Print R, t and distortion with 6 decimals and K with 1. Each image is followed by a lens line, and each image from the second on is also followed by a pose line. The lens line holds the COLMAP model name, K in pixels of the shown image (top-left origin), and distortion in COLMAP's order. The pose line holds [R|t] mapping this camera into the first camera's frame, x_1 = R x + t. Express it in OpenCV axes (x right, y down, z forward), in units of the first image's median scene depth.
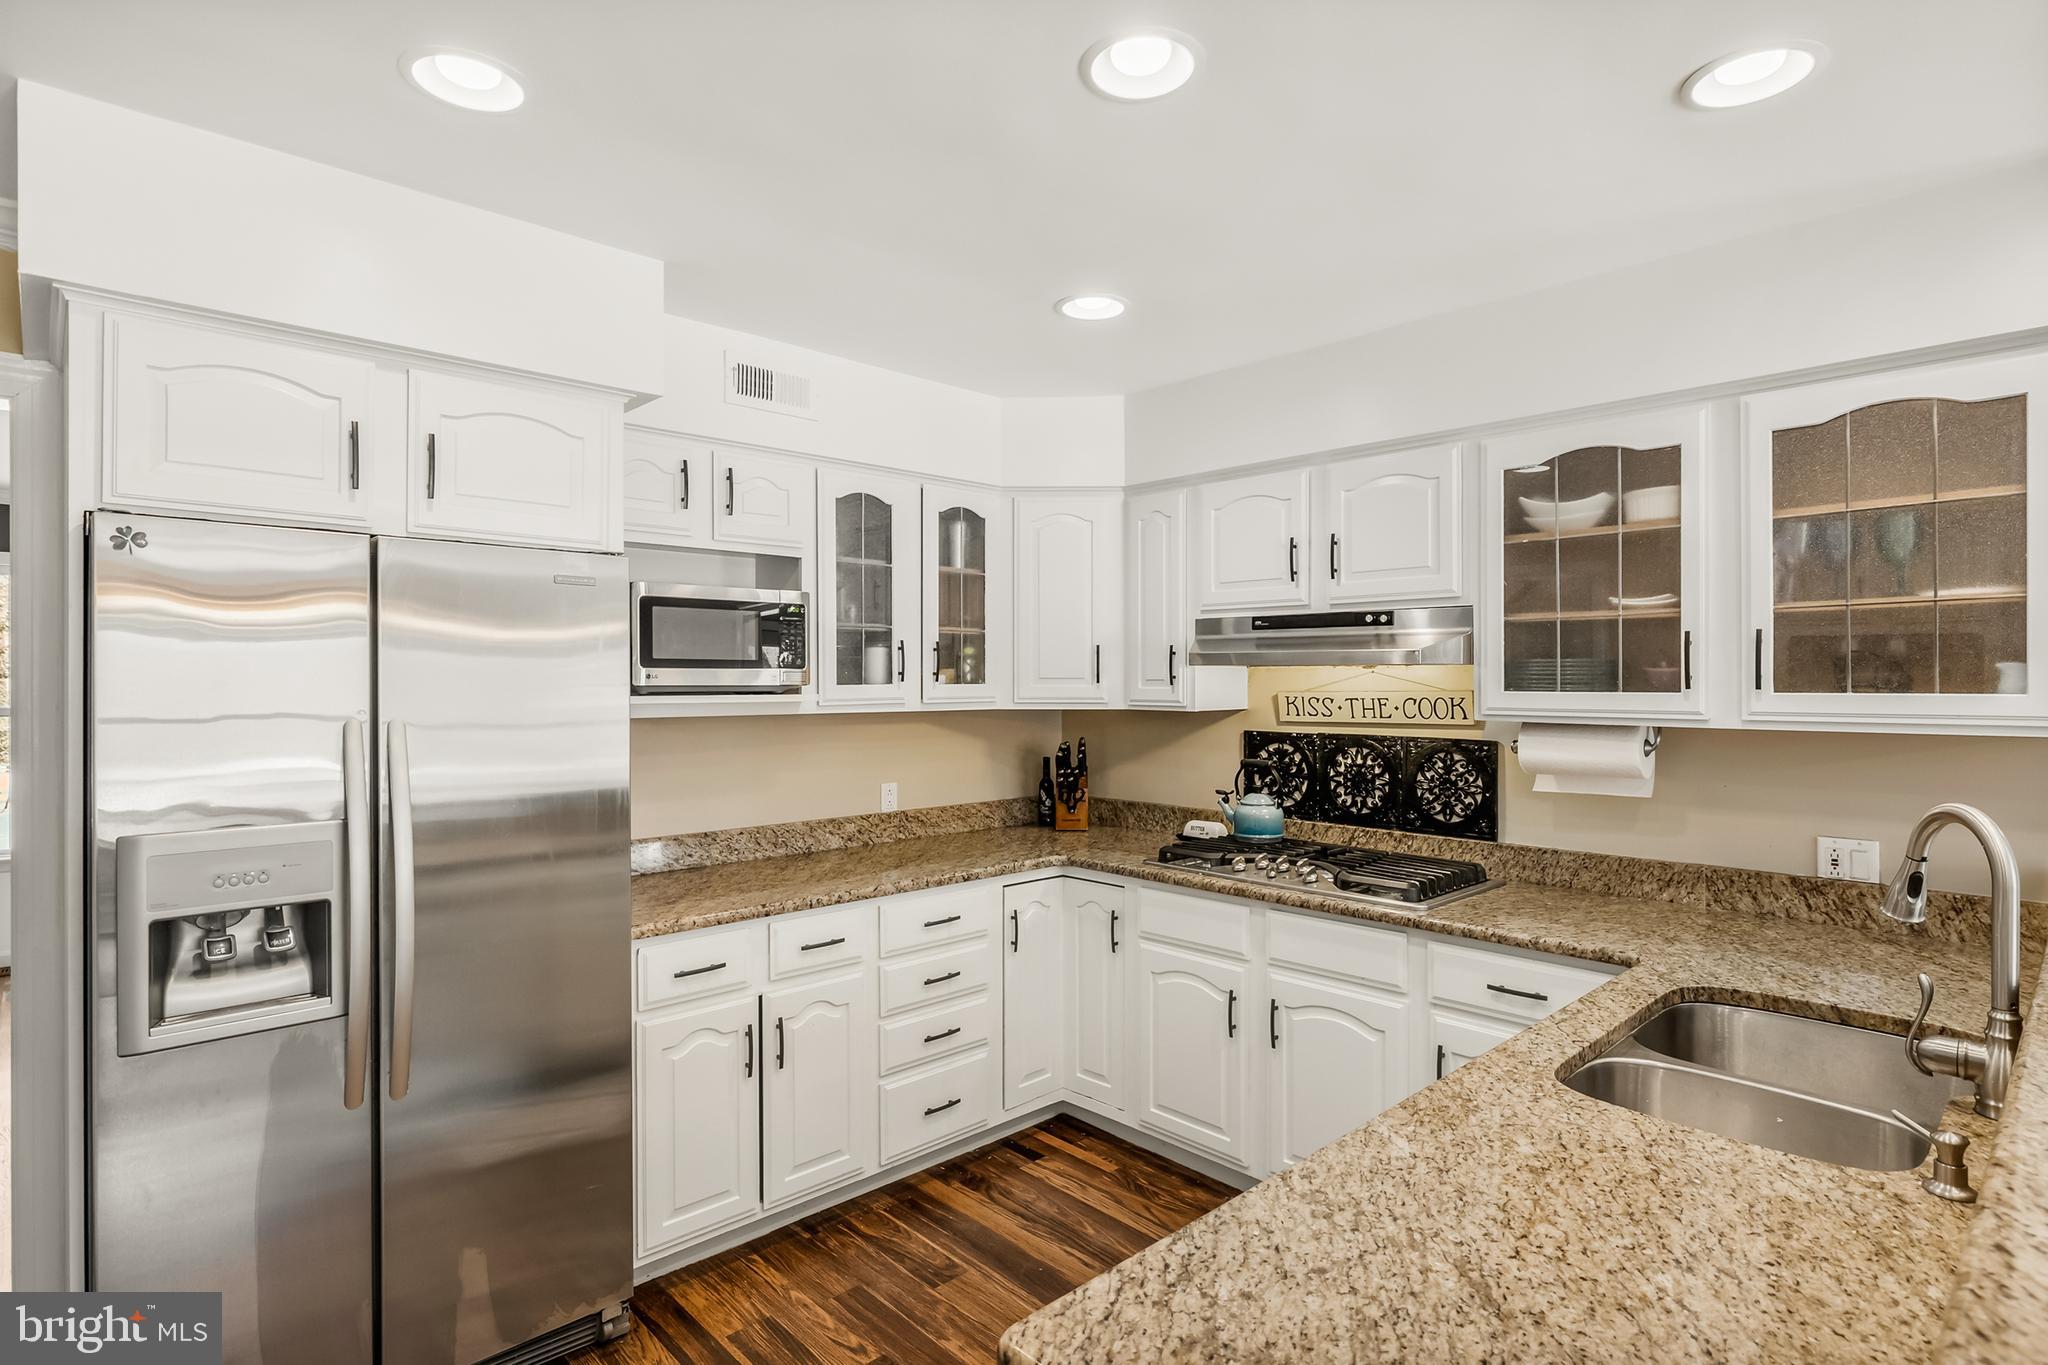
lens RADIAL K [[1081.3, 0, 1024.0], [0, 1081.3, 682.5], [0, 0, 1]] dist [0.028806, -0.000396]
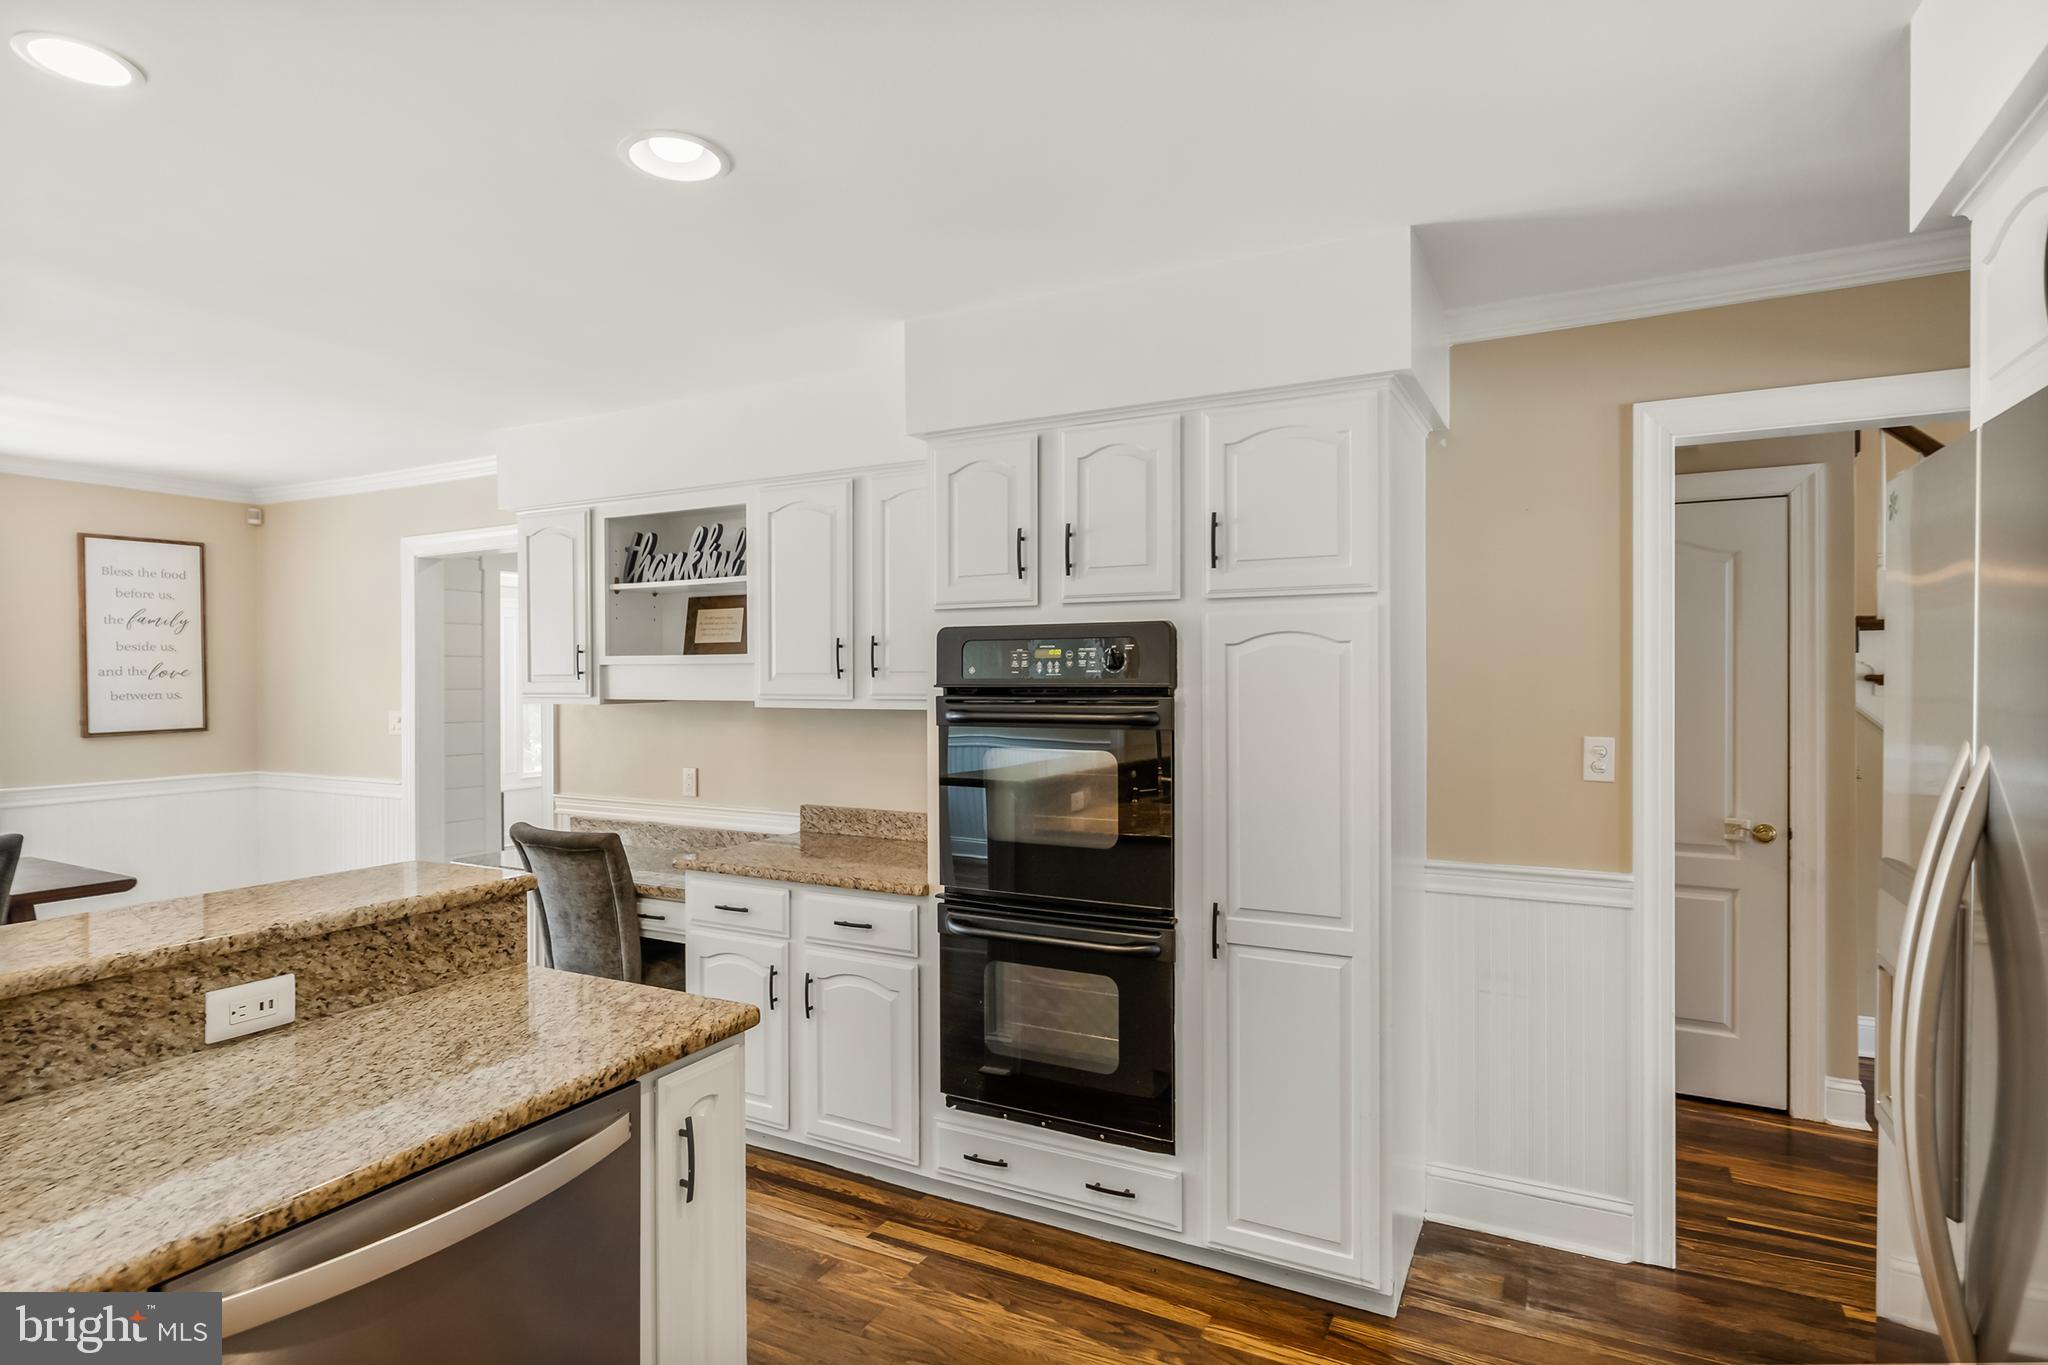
lens RADIAL K [[1081.3, 0, 1024.0], [0, 1081.3, 682.5], [0, 0, 1]] dist [0.028806, -0.000396]
pose [[-0.951038, 0.004580, -0.309040, 0.112382], [0.001212, 0.999938, 0.011089, -0.010583], [0.309071, 0.010172, -0.950984, 2.685083]]
